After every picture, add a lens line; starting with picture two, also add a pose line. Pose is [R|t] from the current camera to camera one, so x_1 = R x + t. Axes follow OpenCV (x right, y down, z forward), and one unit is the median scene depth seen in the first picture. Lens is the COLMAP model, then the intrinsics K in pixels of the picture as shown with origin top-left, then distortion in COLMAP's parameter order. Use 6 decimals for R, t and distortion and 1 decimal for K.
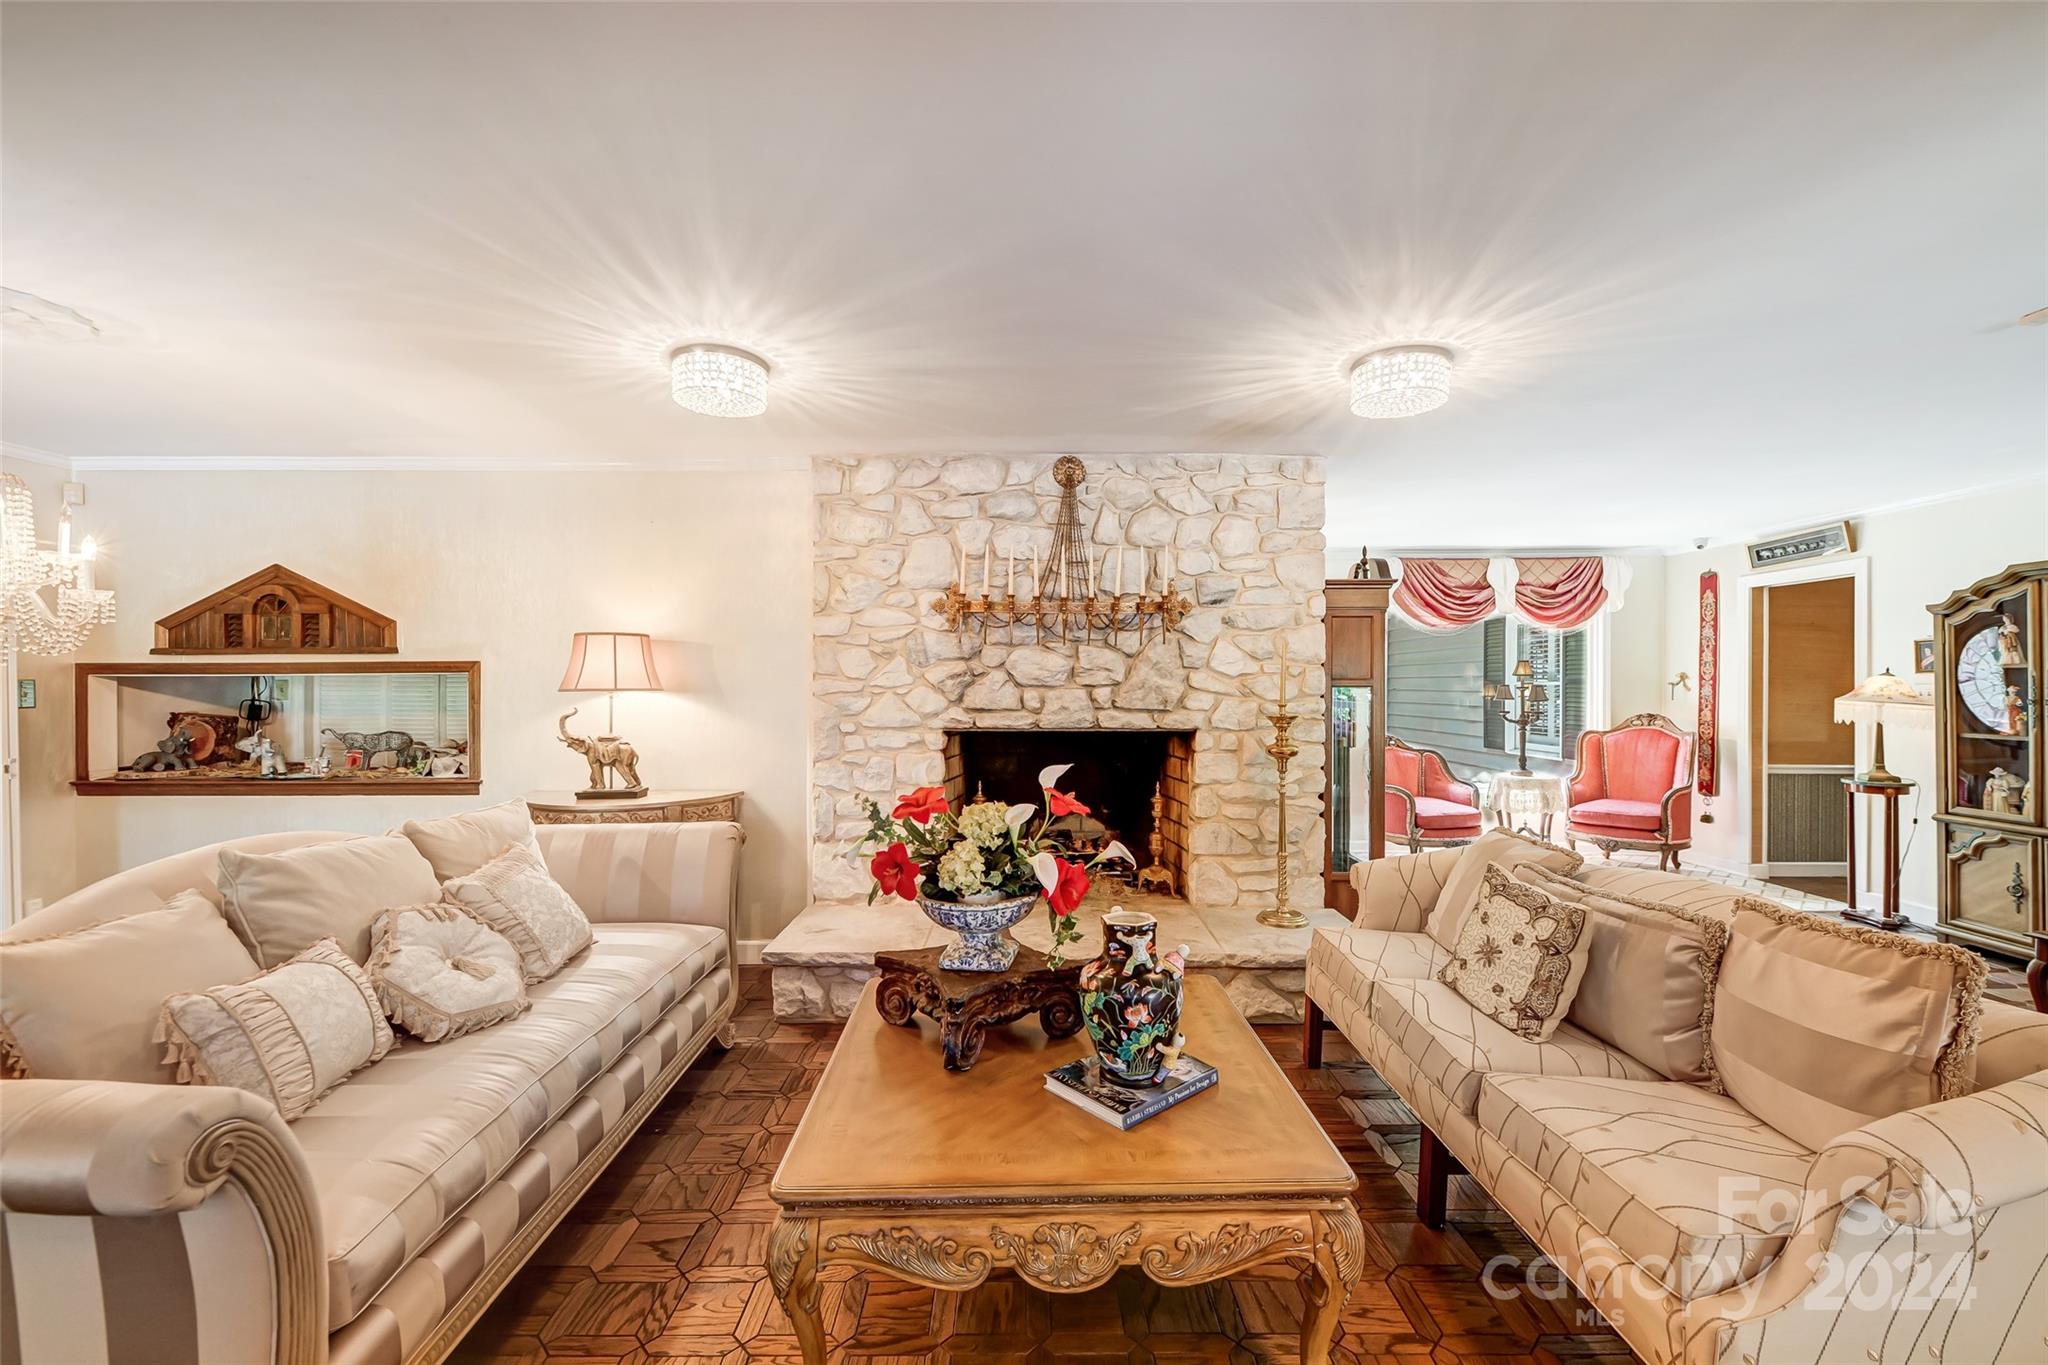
lens RADIAL K [[823.2, 0, 1029.5], [0, 823.2, 677.6], [0, 0, 1]] dist [0.000541, -0.000171]
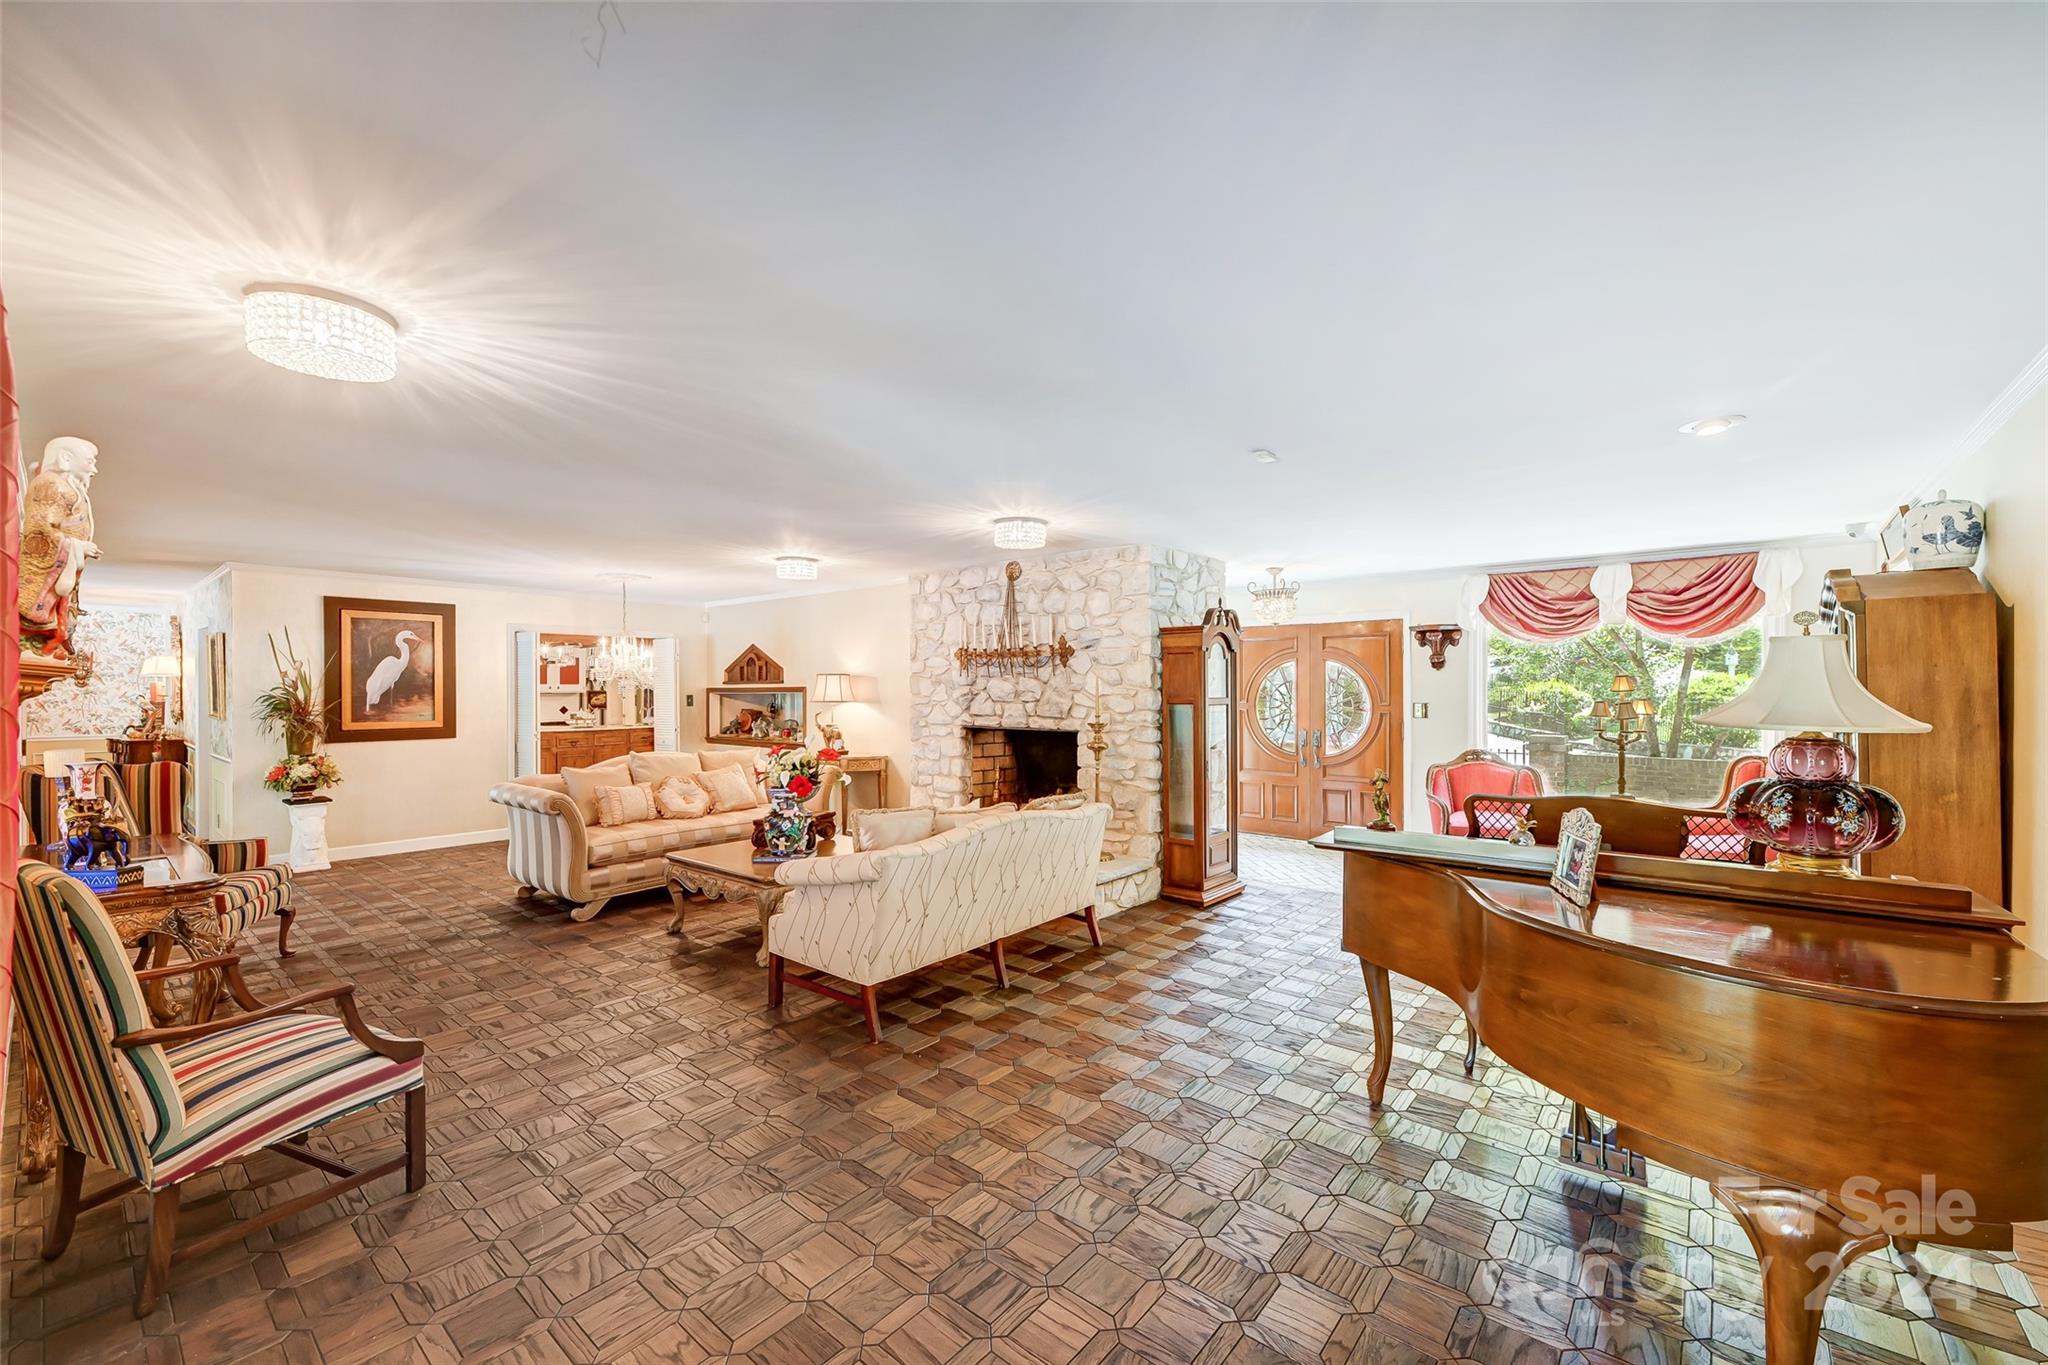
lens RADIAL K [[823.2, 0, 1025.4], [0, 823.2, 680.7], [0, 0, 1]] dist [0.000541, -0.000171]
pose [[0.761118, -0.007049, -0.648575, 1.122713], [0.006008, 0.999975, -0.003817, -0.024877], [0.648586, -0.000991, 0.761141, -0.229699]]
